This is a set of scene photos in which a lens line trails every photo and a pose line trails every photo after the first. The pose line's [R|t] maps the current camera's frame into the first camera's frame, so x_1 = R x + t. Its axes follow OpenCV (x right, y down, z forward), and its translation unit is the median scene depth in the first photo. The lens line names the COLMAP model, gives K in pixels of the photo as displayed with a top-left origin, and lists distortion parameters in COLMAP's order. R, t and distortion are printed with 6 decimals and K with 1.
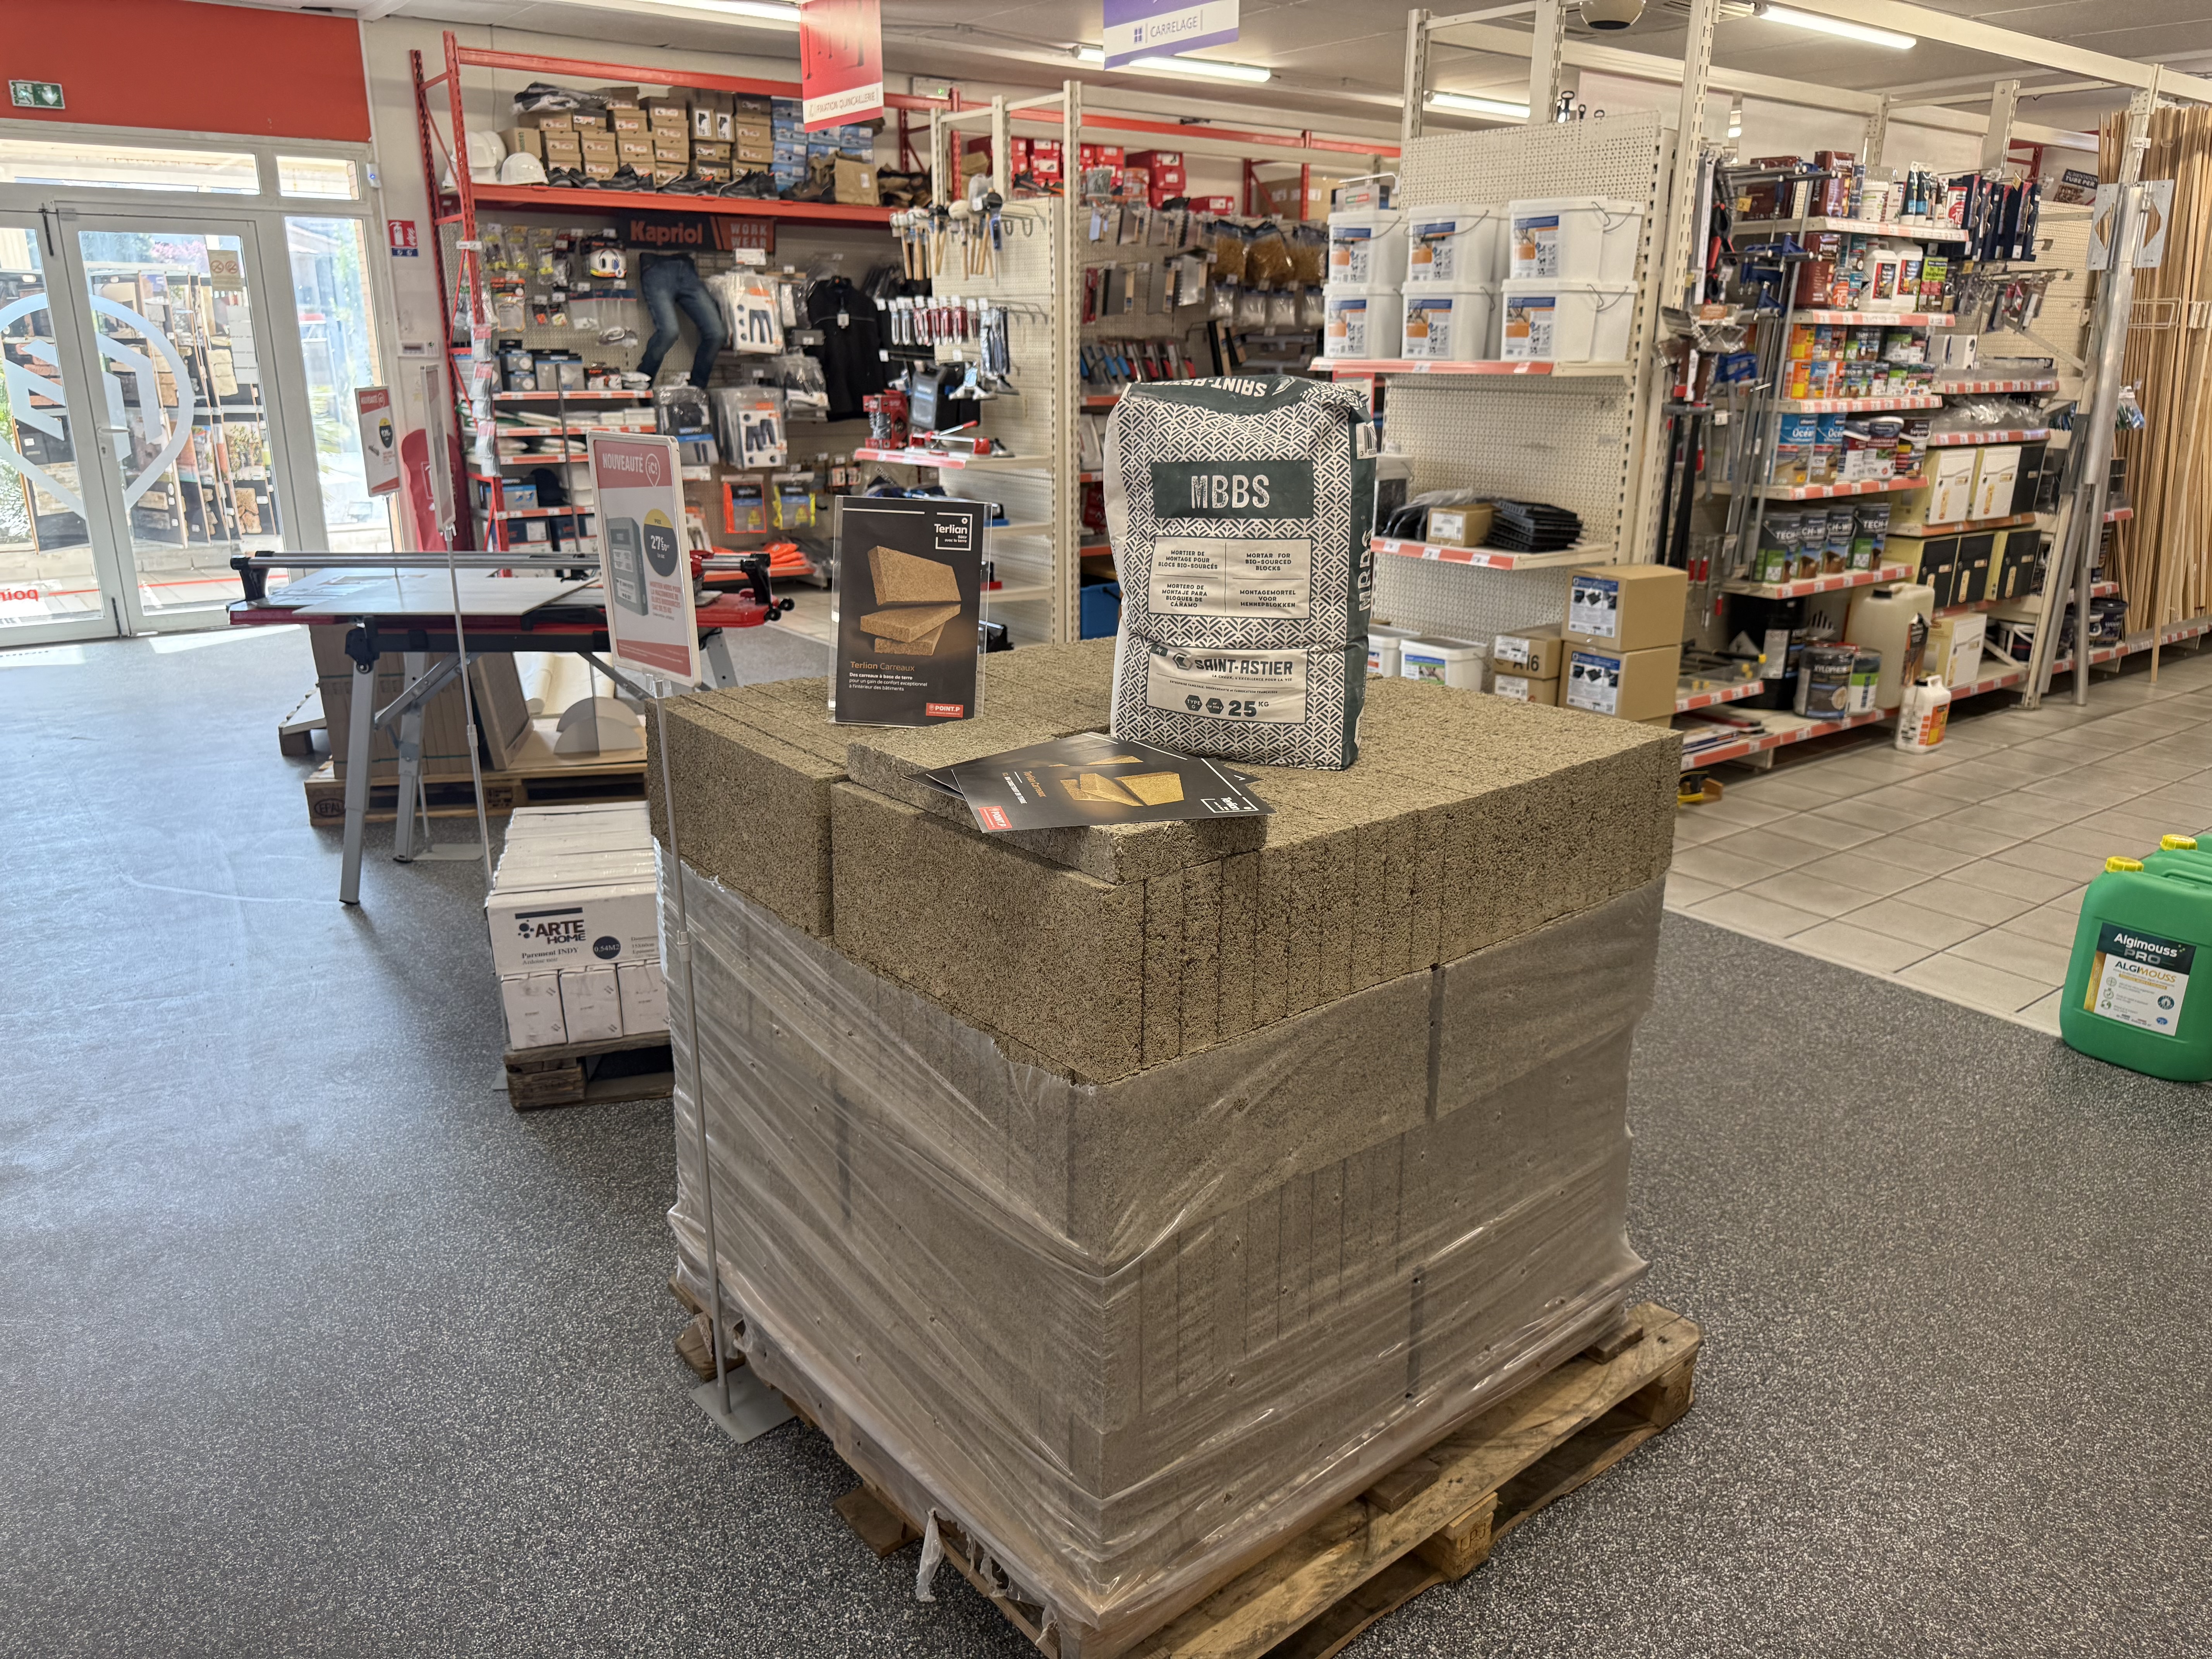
lens RADIAL K [[1570.5, 0, 1096.8], [0, 1570.5, 831.3], [0, 0, 1]] dist [0.028272, -0.029262]
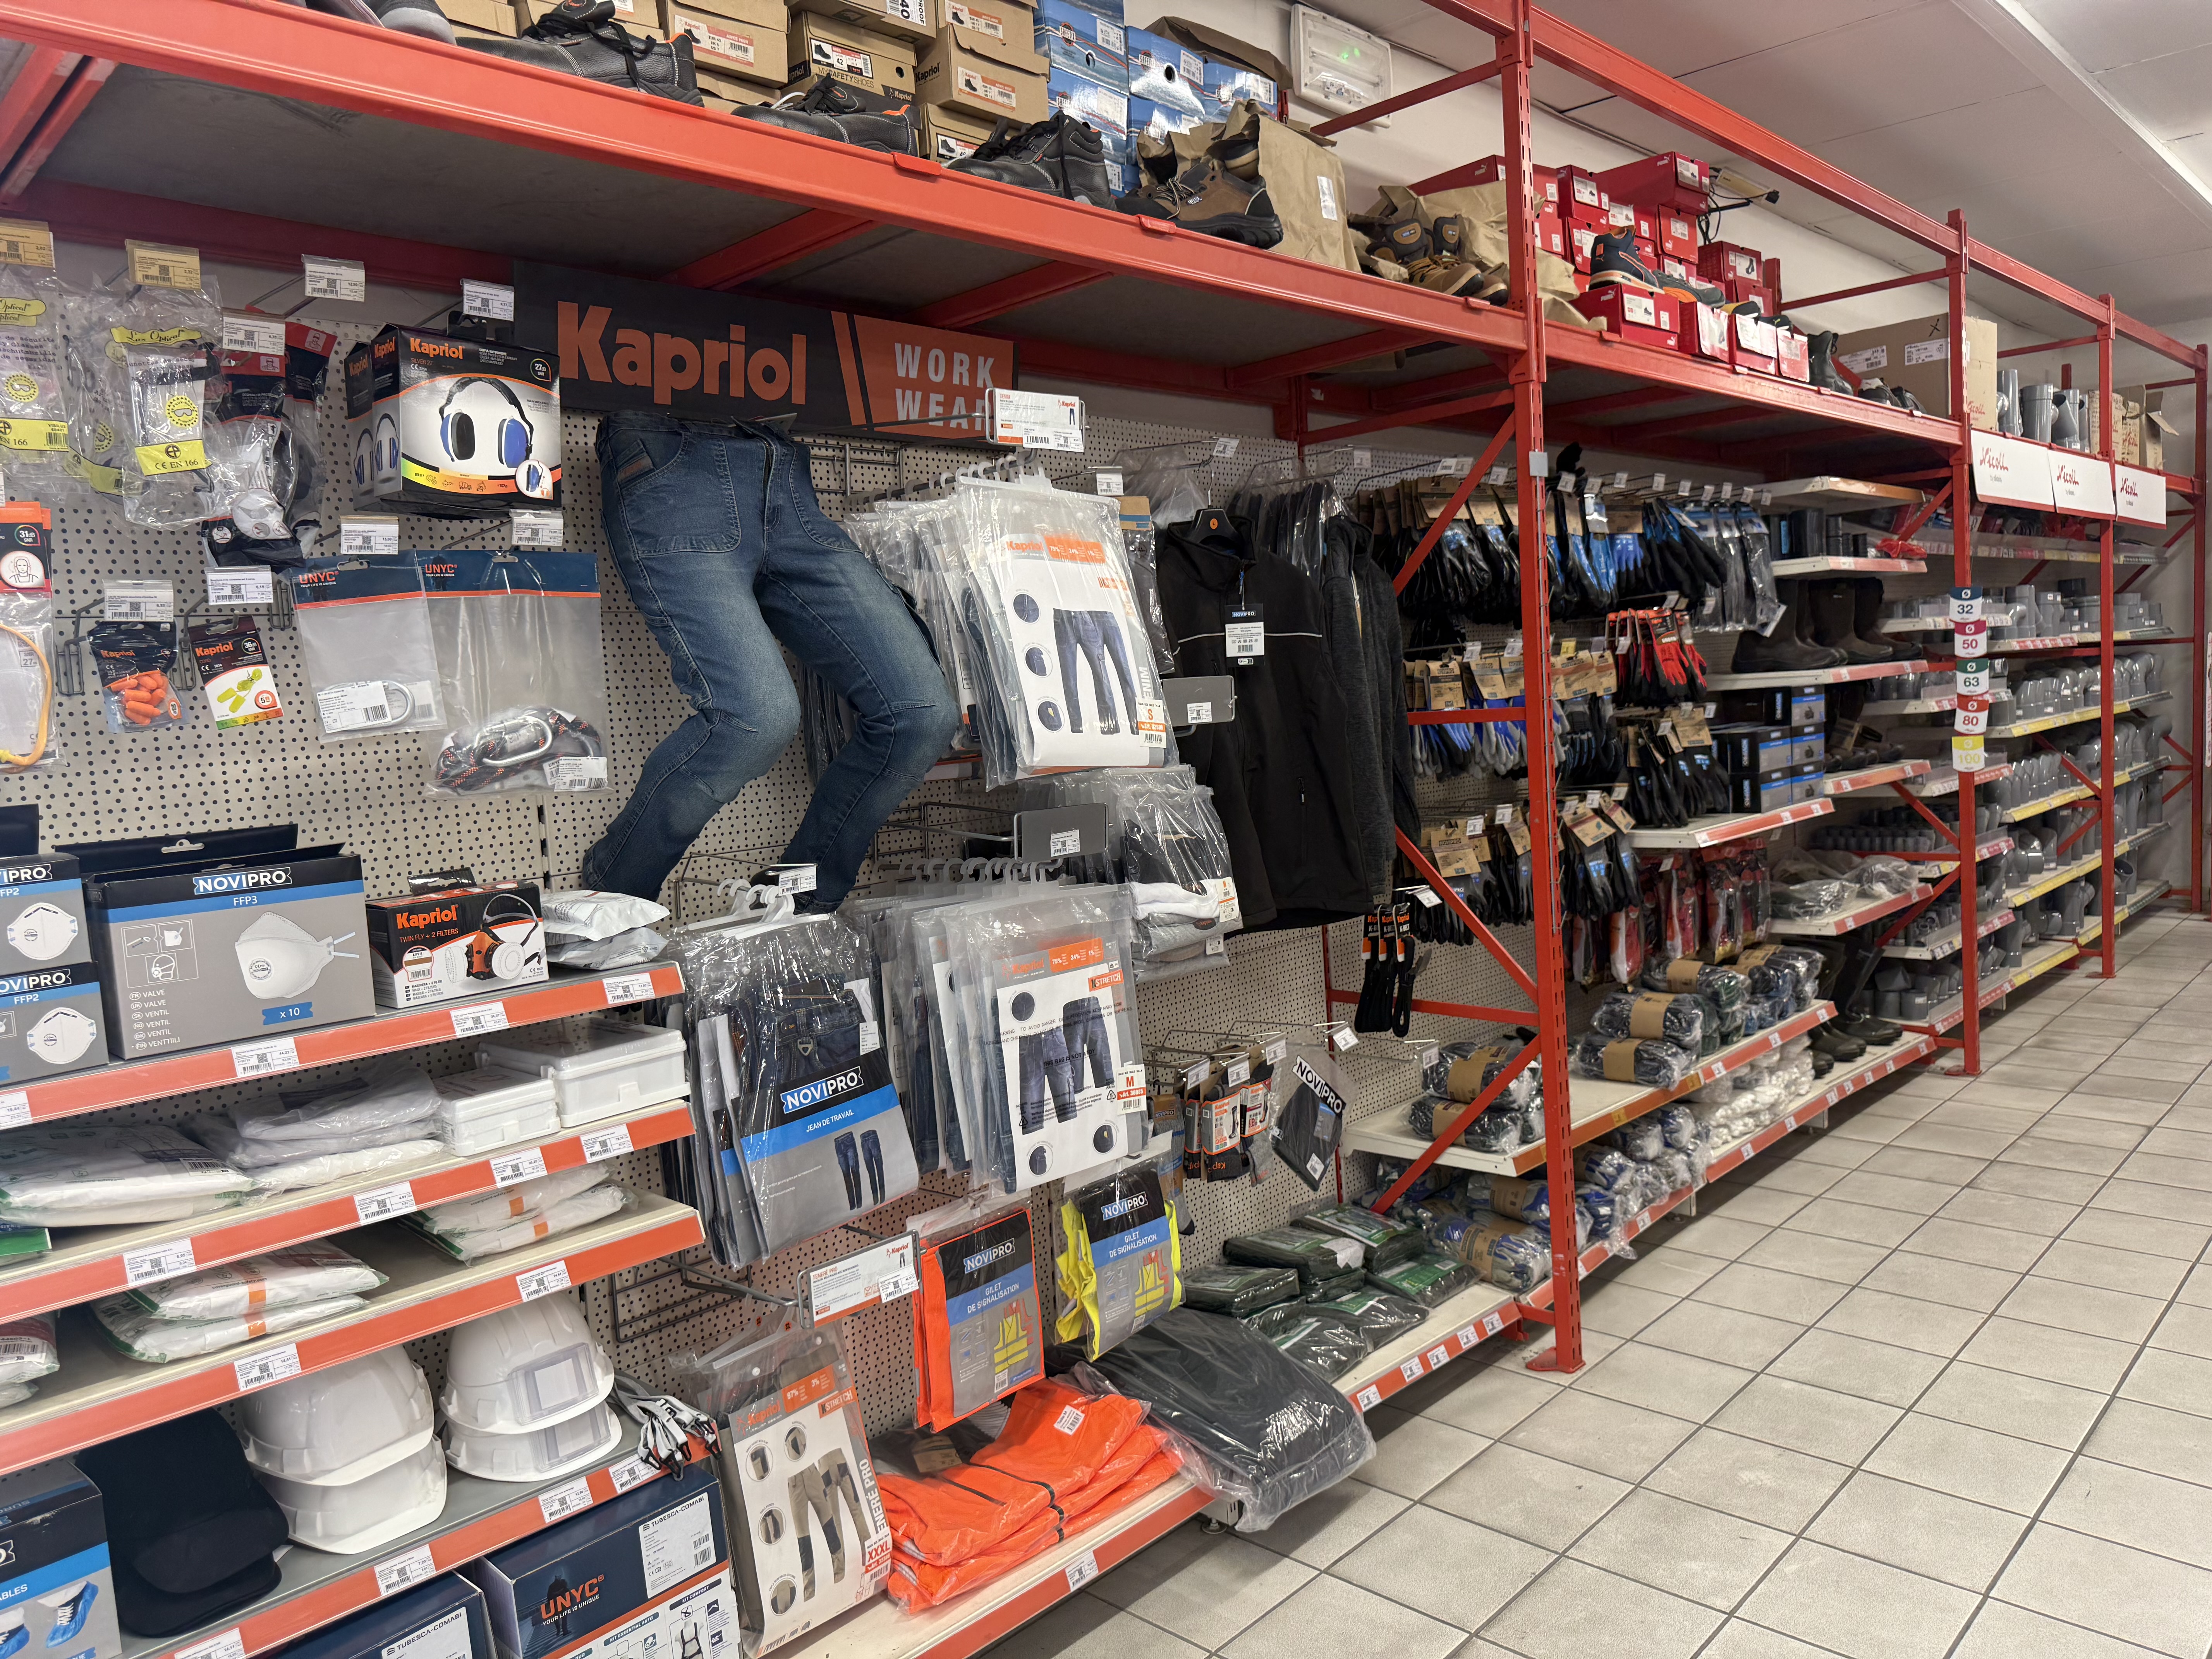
lens RADIAL K [[1570.5, 0, 1119.8], [0, 1570.5, 833.5], [0, 0, 1]] dist [0.028272, -0.029262]
pose [[0.983863, -0.075628, 0.162155, -0.253433], [0.106999, 0.975061, -0.194442, -0.245131], [-0.143405, 0.208655, 0.967418, 0.759234]]
